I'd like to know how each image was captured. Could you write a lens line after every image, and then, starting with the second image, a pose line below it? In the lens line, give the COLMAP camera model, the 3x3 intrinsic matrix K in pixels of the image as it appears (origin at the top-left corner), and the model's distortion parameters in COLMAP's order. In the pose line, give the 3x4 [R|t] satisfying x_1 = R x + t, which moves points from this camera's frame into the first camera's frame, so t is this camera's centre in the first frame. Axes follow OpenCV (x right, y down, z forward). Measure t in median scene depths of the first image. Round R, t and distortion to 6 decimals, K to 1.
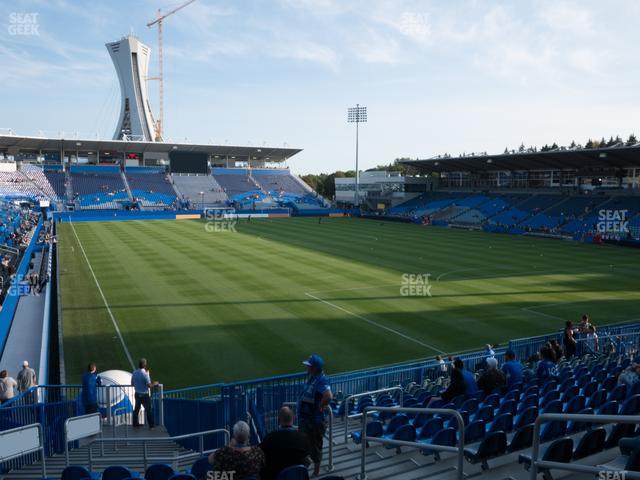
lens RADIAL K [[544.4, 0, 314.3], [0, 544.4, 232.5], [0, 0, 1]] dist [-0.029668, 0.028247]
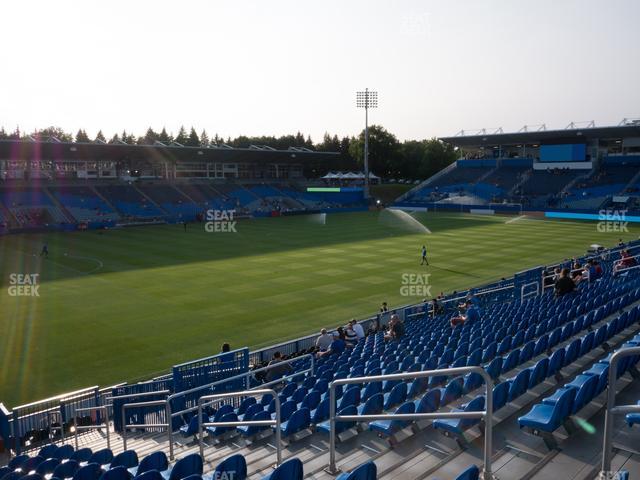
lens RADIAL K [[540.8, 0, 316.7], [0, 540.8, 239.2], [0, 0, 1]] dist [-0.028134, 0.008703]
pose [[-0.310133, -0.113591, 0.943883, -0.486507], [0.086263, 0.985378, 0.146929, -0.067214], [-0.946771, 0.126989, -0.295800, 0.729941]]
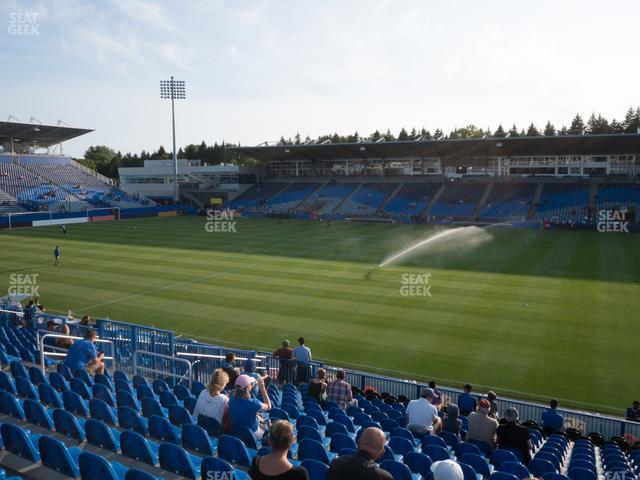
lens RADIAL K [[543.7, 0, 317.9], [0, 543.7, 231.5], [0, 0, 1]] dist [-0.019701, 0.008925]
pose [[0.812355, -0.069271, 0.579035, -0.239612], [0.060391, 0.997574, 0.034616, -0.020376], [-0.580028, 0.006848, 0.814568, 0.222378]]
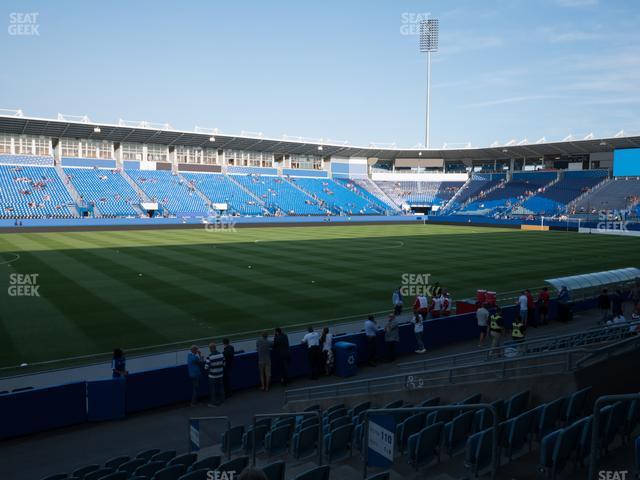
lens RADIAL K [[540.8, 0, 326.5], [0, 540.8, 218.7], [0, 0, 1]] dist [-0.028134, 0.008703]
pose [[0.195806, 0.026788, -0.980277, 0.434554], [-0.095641, 0.995383, 0.008097, -0.016405], [0.975968, 0.092169, 0.197464, 0.470717]]
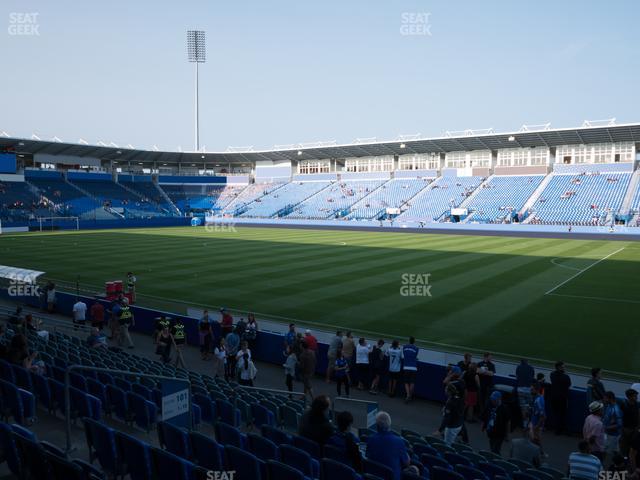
lens RADIAL K [[540.8, 0, 321.6], [0, 540.8, 240.3], [0, 0, 1]] dist [-0.028134, 0.008703]
pose [[-0.876926, 0.022190, -0.480112, 0.190557], [-0.051126, 0.988959, 0.139091, -0.063510], [0.477898, 0.146519, -0.866110, 0.986621]]
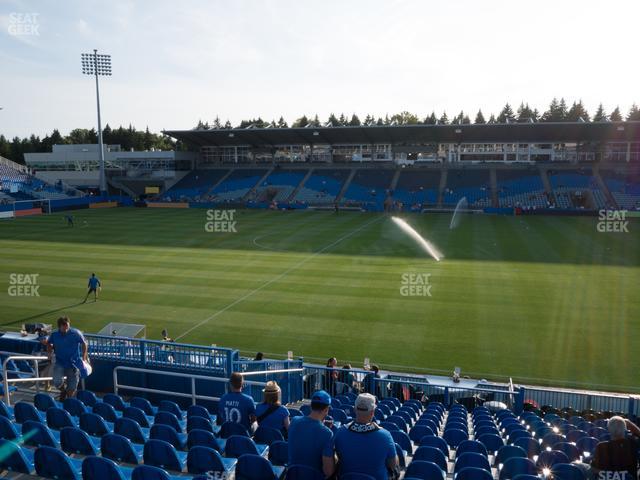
lens RADIAL K [[540.8, 0, 317.6], [0, 540.8, 235.8], [0, 0, 1]] dist [-0.028134, 0.008703]
pose [[0.667586, -0.109427, 0.736447, -0.285785], [0.073008, 0.993995, 0.081514, -0.028920], [-0.740945, -0.000651, 0.671566, 0.318627]]
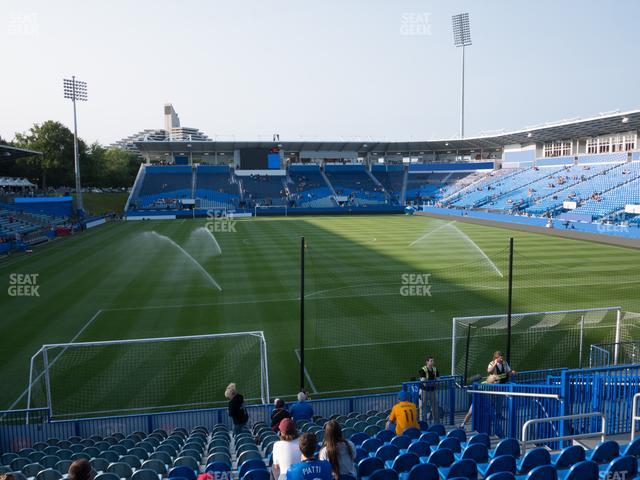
lens RADIAL K [[540.8, 0, 323.5], [0, 540.8, 239.4], [0, 0, 1]] dist [-0.028134, 0.008703]
pose [[-0.967963, -0.024235, 0.249922, -0.134759], [0.024221, 0.981678, 0.189003, -0.087606], [-0.249923, 0.189001, -0.949641, 1.032963]]
